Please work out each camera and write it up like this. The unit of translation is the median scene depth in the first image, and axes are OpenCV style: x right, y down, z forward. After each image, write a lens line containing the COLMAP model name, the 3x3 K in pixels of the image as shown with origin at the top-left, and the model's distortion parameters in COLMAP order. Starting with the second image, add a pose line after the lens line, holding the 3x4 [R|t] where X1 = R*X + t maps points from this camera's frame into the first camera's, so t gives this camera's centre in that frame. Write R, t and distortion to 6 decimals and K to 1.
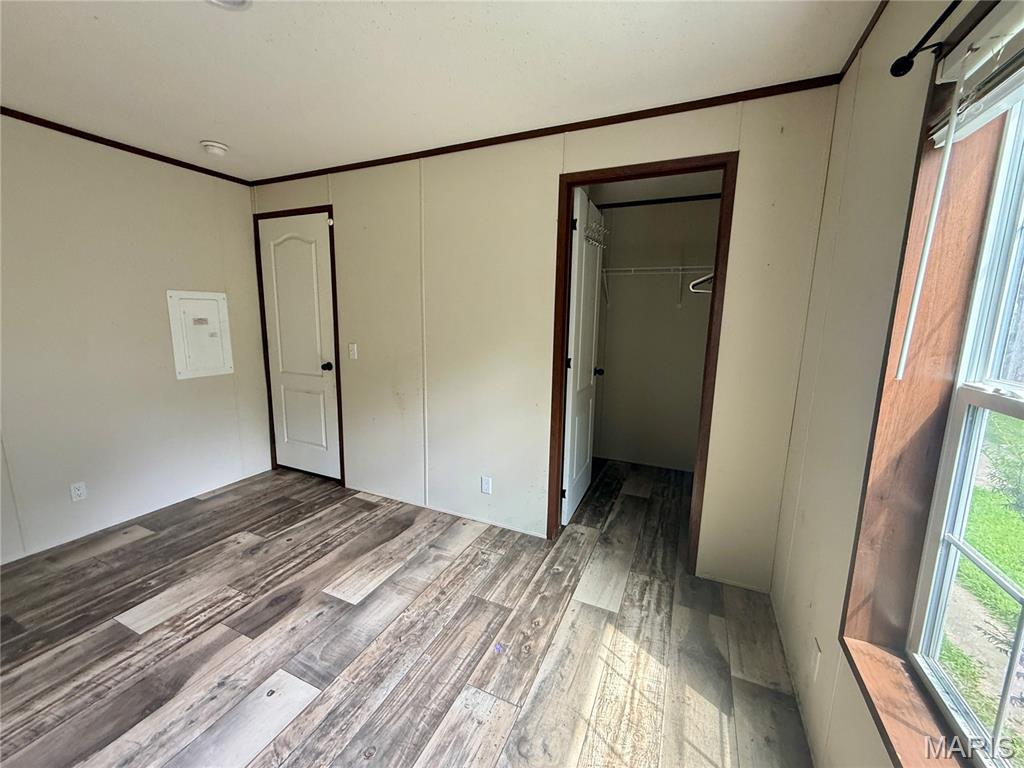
lens RADIAL K [[410.0, 0, 511.1], [0, 410.0, 387.6], [0, 0, 1]] dist [0.000980, 0.000503]
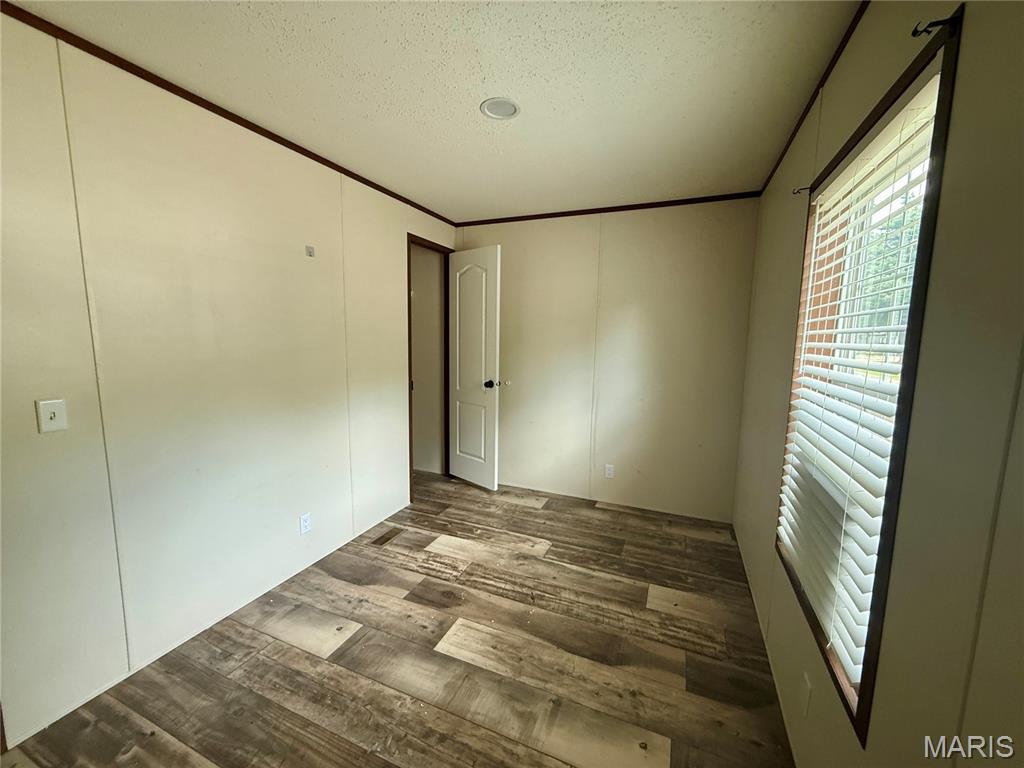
lens RADIAL K [[410.0, 0, 511.1], [0, 410.0, 387.6], [0, 0, 1]] dist [0.000980, 0.000503]
pose [[0.028166, 0.114614, -0.993011, 0.377751], [-0.195003, 0.974949, 0.106998, -0.141958], [0.980398, 0.190627, 0.049811, 0.805179]]
